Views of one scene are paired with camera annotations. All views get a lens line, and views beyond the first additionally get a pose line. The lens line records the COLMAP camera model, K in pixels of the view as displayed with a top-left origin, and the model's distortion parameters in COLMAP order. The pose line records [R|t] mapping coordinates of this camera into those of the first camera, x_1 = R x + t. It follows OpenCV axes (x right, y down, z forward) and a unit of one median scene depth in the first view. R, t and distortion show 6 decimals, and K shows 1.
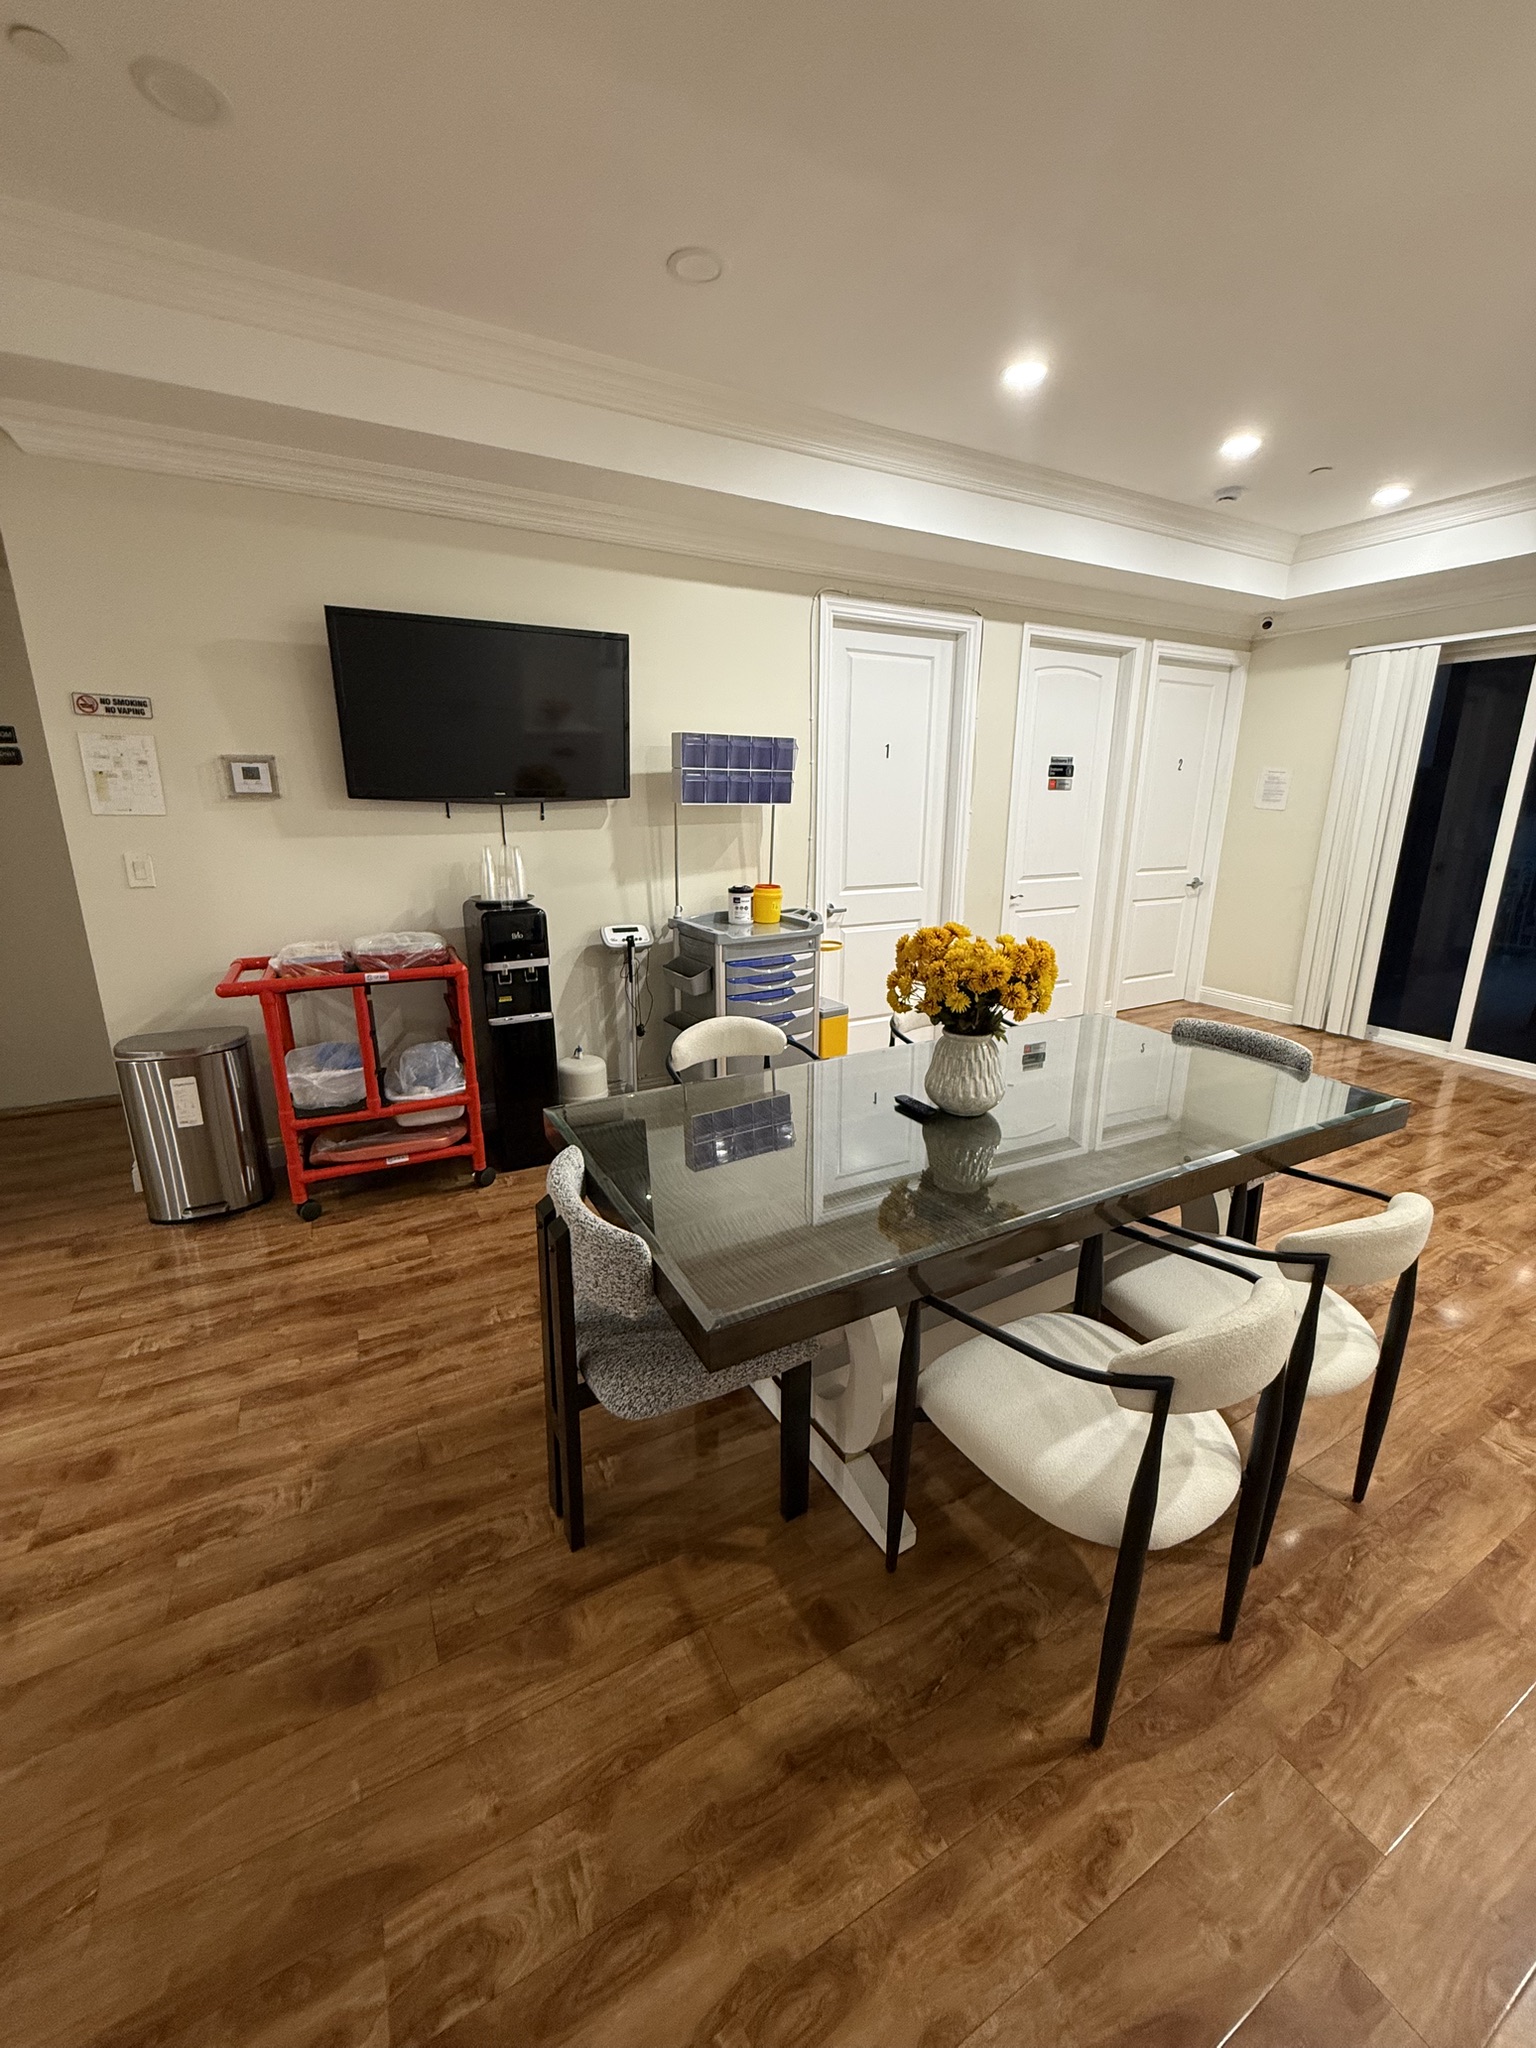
lens RADIAL K [[817.7, 0, 770.7], [0, 817.7, 1015.1], [0, 0, 1]] dist [-0.000956, 0.000291]
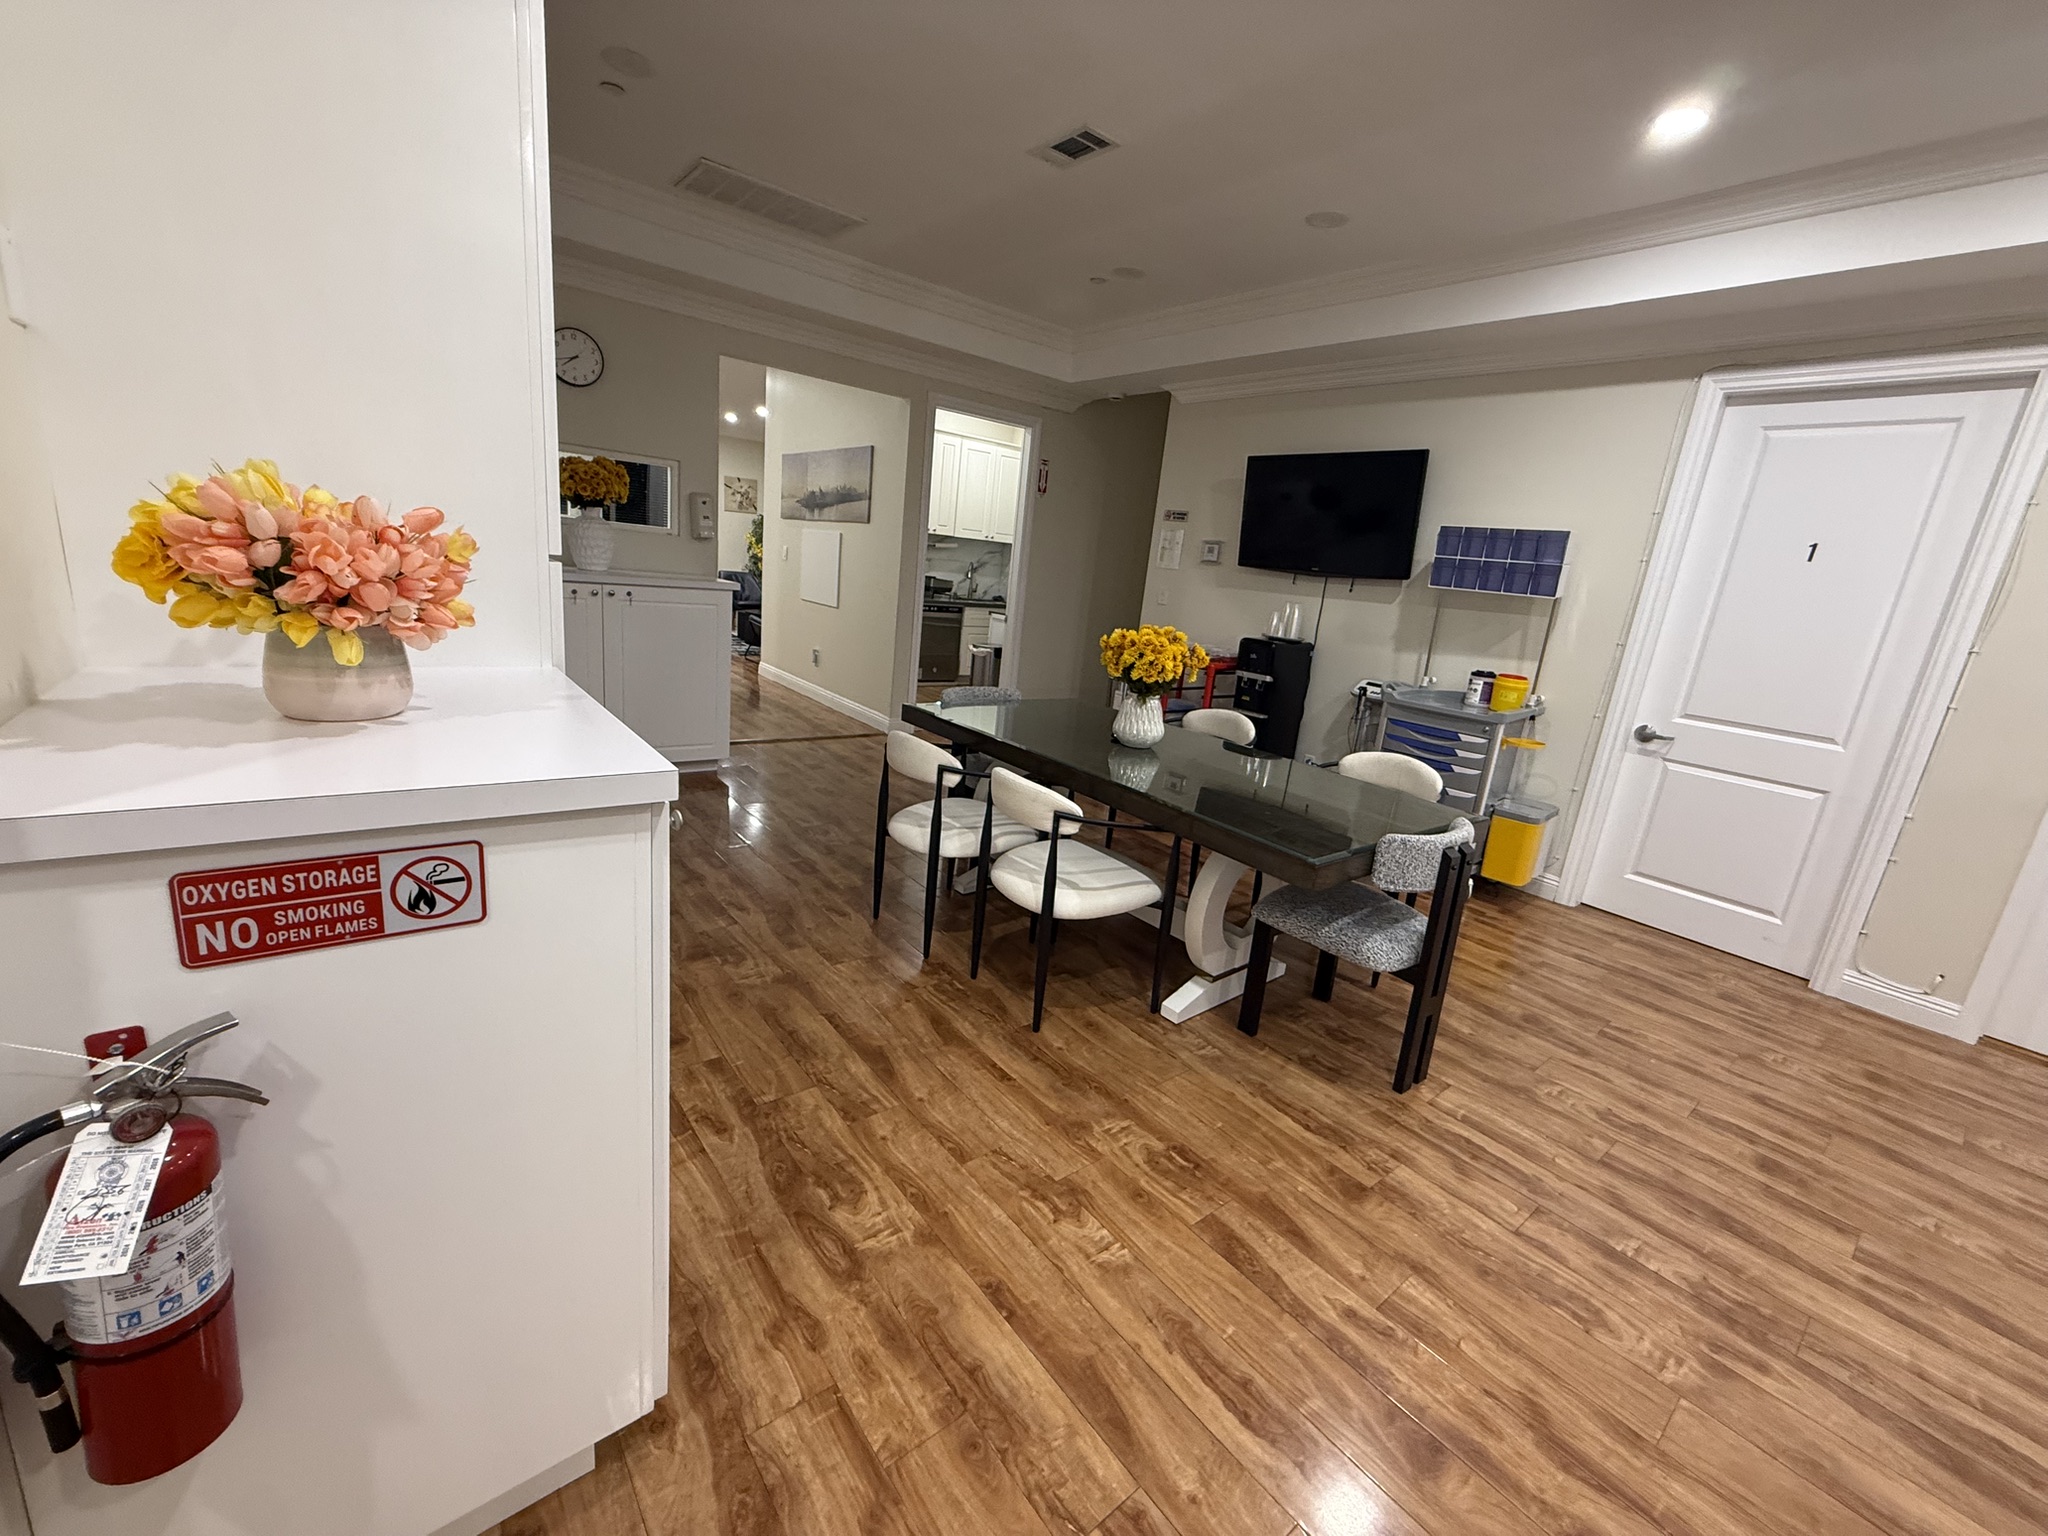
lens RADIAL K [[817.7, 0, 1013.8], [0, 817.7, 765.1], [0, 0, 1]] dist [-0.000956, 0.000291]
pose [[0.160890, 0.254038, -0.953719, 1.096087], [-0.351150, 0.917813, 0.185236, -0.035555], [0.922393, 0.305096, 0.236872, 0.287106]]
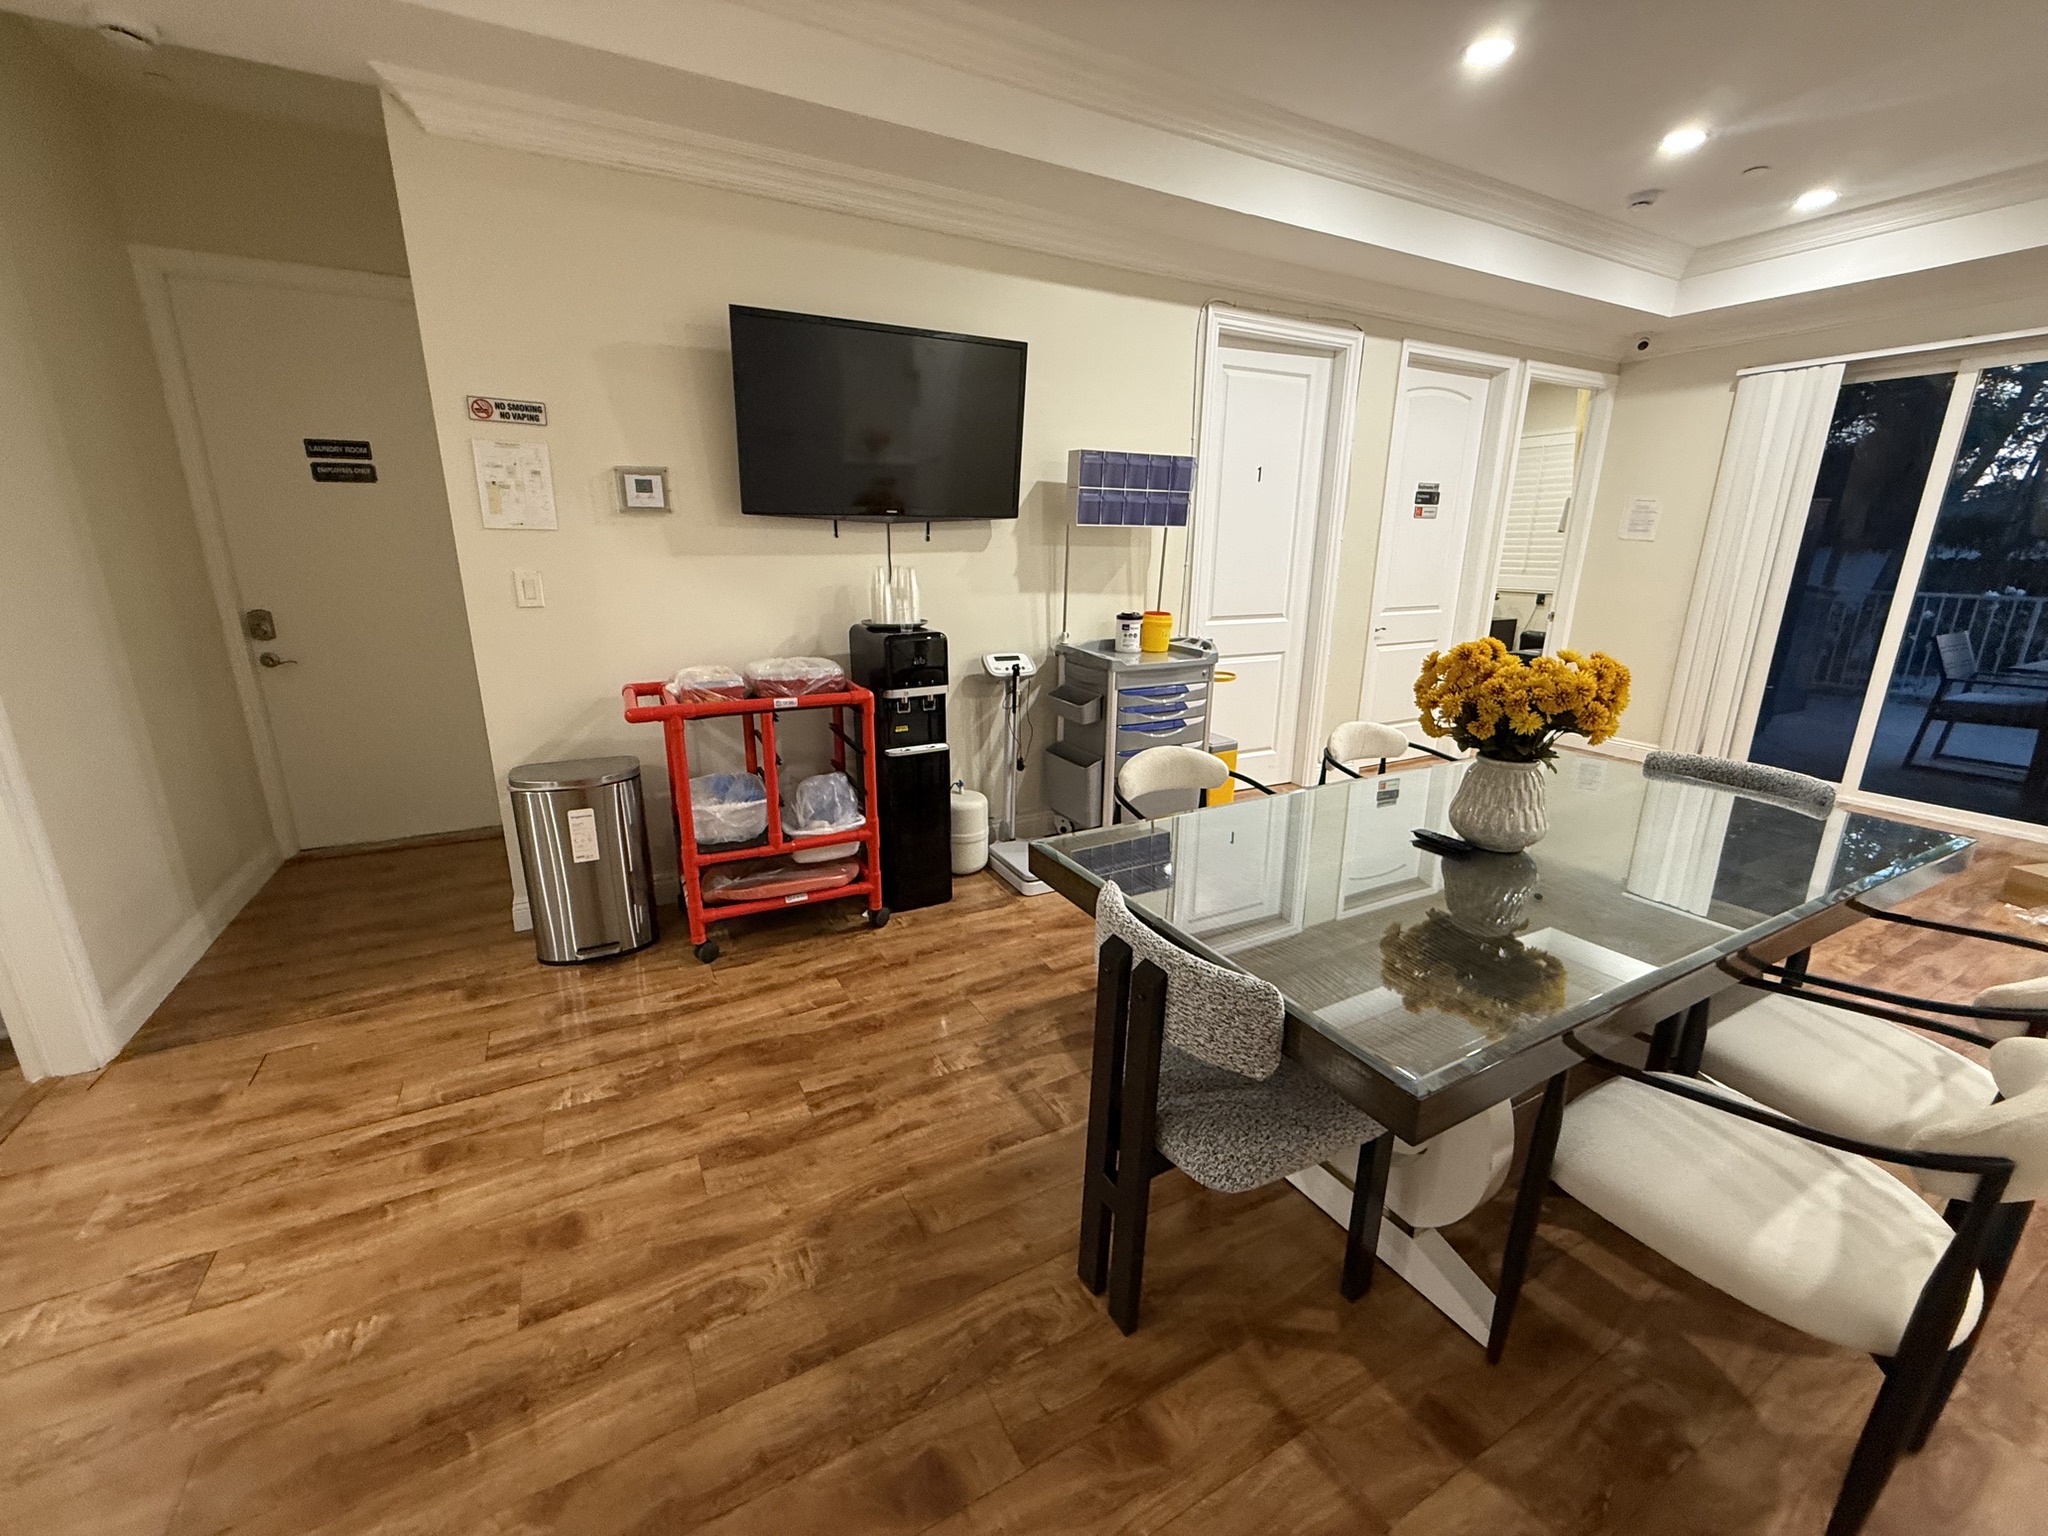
lens RADIAL K [[817.7, 0, 1013.8], [0, 817.7, 765.1], [0, 0, 1]] dist [-0.000956, 0.000291]
pose [[0.999952, 0.004664, -0.008664, -0.190006], [-0.004604, 0.999965, 0.006915, 0.015152], [0.008695, -0.006874, 0.999939, 0.059362]]
